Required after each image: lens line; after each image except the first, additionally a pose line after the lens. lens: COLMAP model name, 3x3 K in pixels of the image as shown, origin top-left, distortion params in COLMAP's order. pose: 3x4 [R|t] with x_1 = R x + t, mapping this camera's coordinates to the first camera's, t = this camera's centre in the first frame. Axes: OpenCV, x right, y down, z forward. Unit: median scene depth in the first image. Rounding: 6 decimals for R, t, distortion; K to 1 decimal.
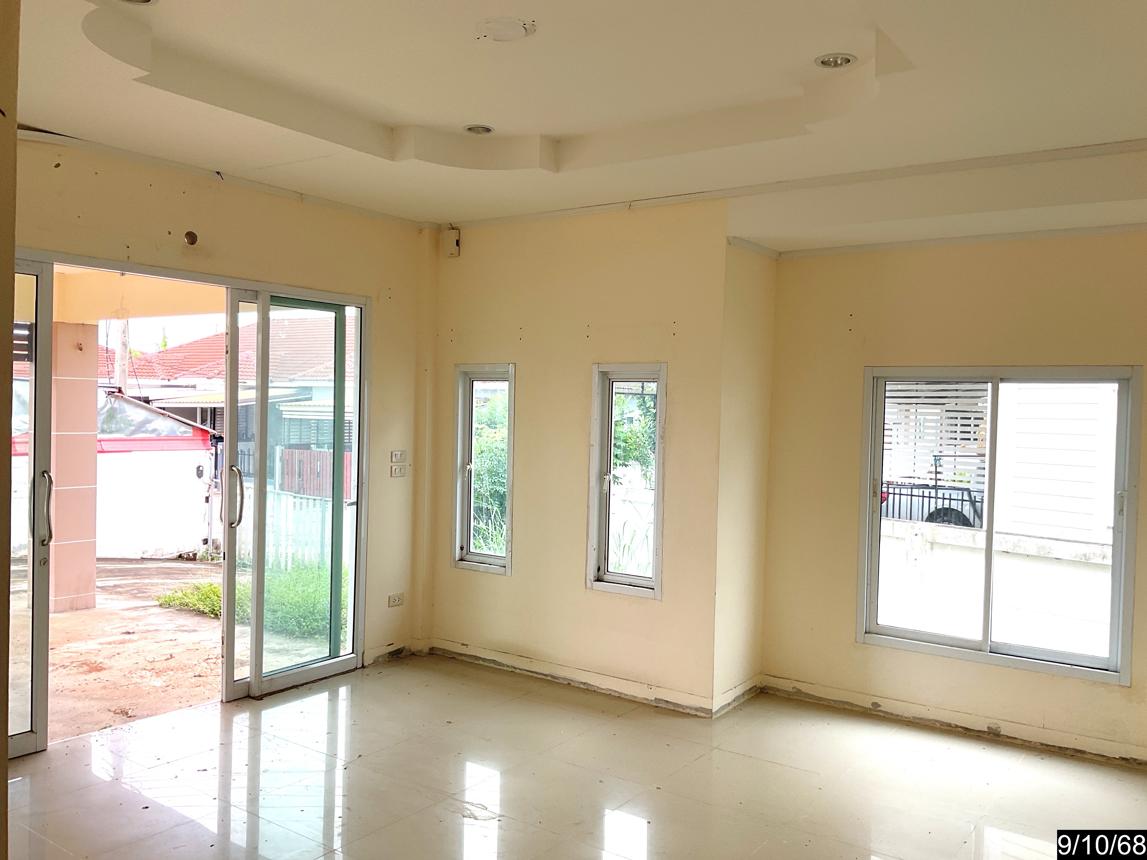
lens RADIAL K [[958.2, 0, 575.8], [0, 958.2, 425.0], [0, 0, 1]] dist [0.051579, -0.084064]
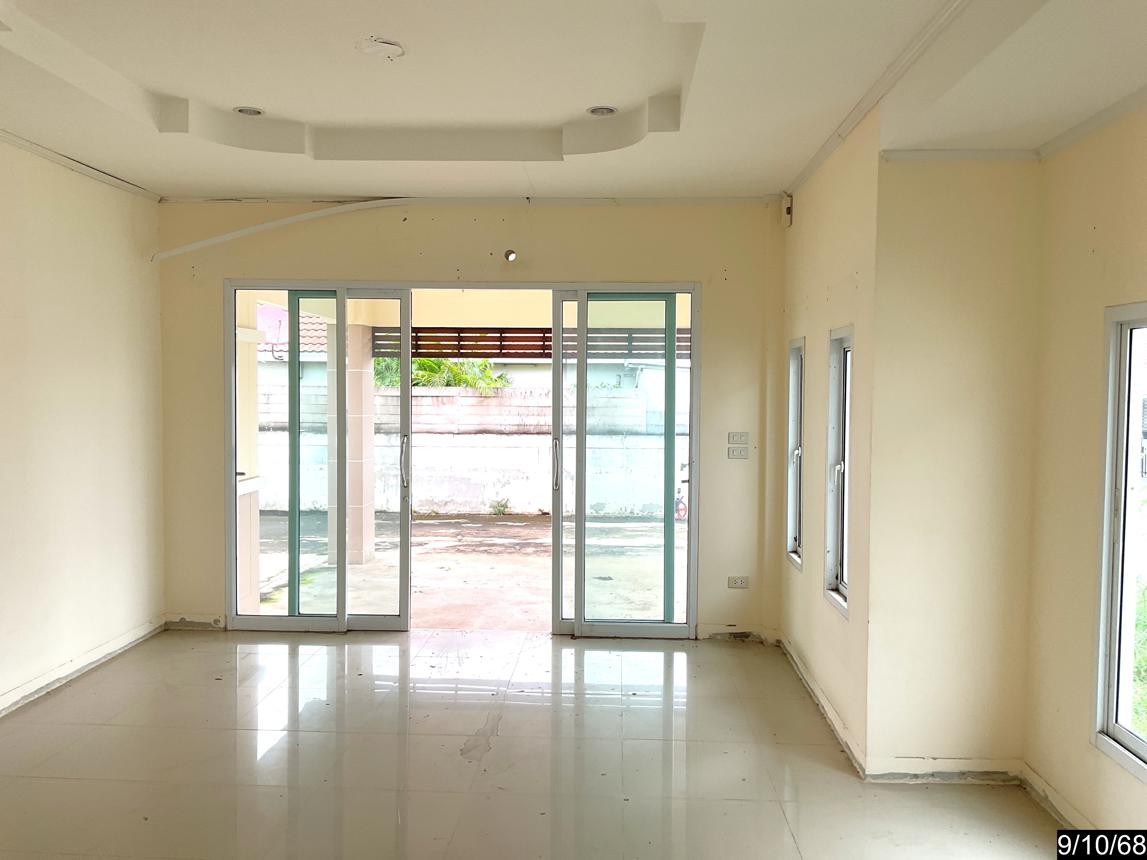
lens RADIAL K [[958.2, 0, 573.4], [0, 958.2, 437.6], [0, 0, 1]] dist [0.051579, -0.084064]
pose [[0.527332, 0.024843, -0.849296, 0.605148], [-0.010087, 0.999685, 0.022978, 0.011565], [0.849600, -0.003550, 0.527416, 0.352868]]
